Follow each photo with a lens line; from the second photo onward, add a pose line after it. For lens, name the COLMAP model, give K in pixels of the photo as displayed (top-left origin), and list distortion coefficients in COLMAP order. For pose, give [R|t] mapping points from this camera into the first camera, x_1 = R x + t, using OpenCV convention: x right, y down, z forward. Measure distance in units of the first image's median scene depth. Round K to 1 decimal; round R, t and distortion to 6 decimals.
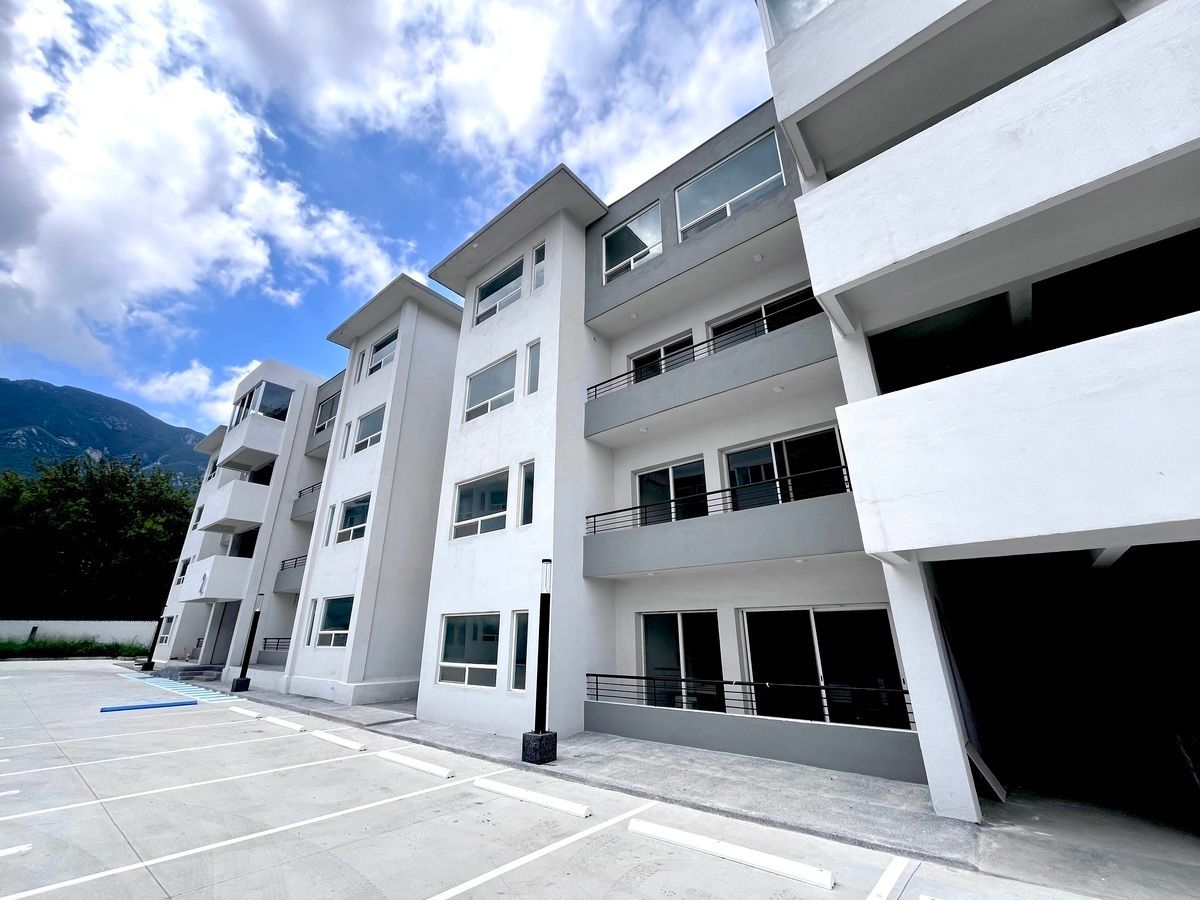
lens RADIAL K [[488.0, 0, 597.2], [0, 488.0, 450.0], [0, 0, 1]] dist [-0.001848, -0.000105]
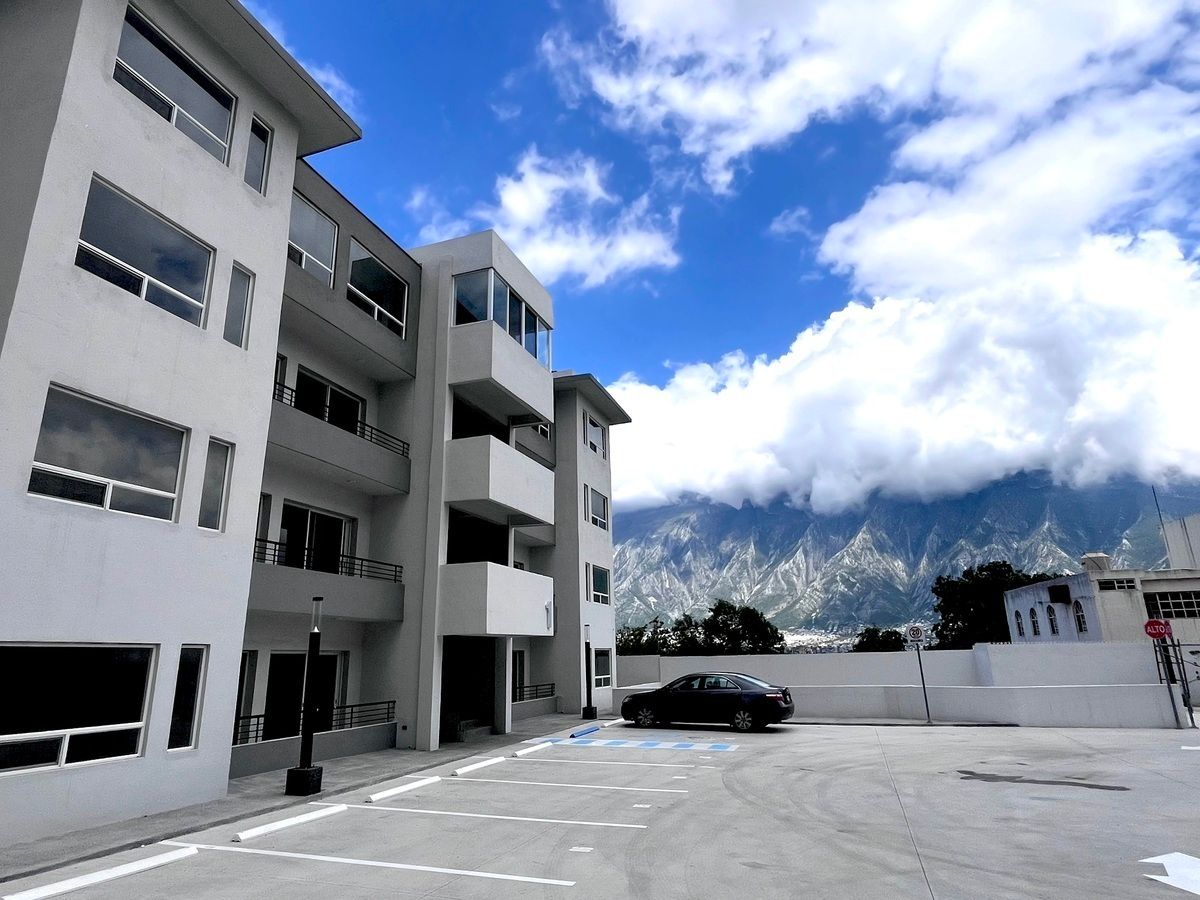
lens RADIAL K [[707.4, 0, 600.0], [0, 707.4, 450.0], [0, 0, 1]] dist [0.001102, 0.000509]
pose [[-0.351425, 0.279847, 0.893412, -1.256885], [-0.309857, 0.865732, -0.393060, 0.271235], [-0.883453, -0.414962, -0.217528, 0.722169]]
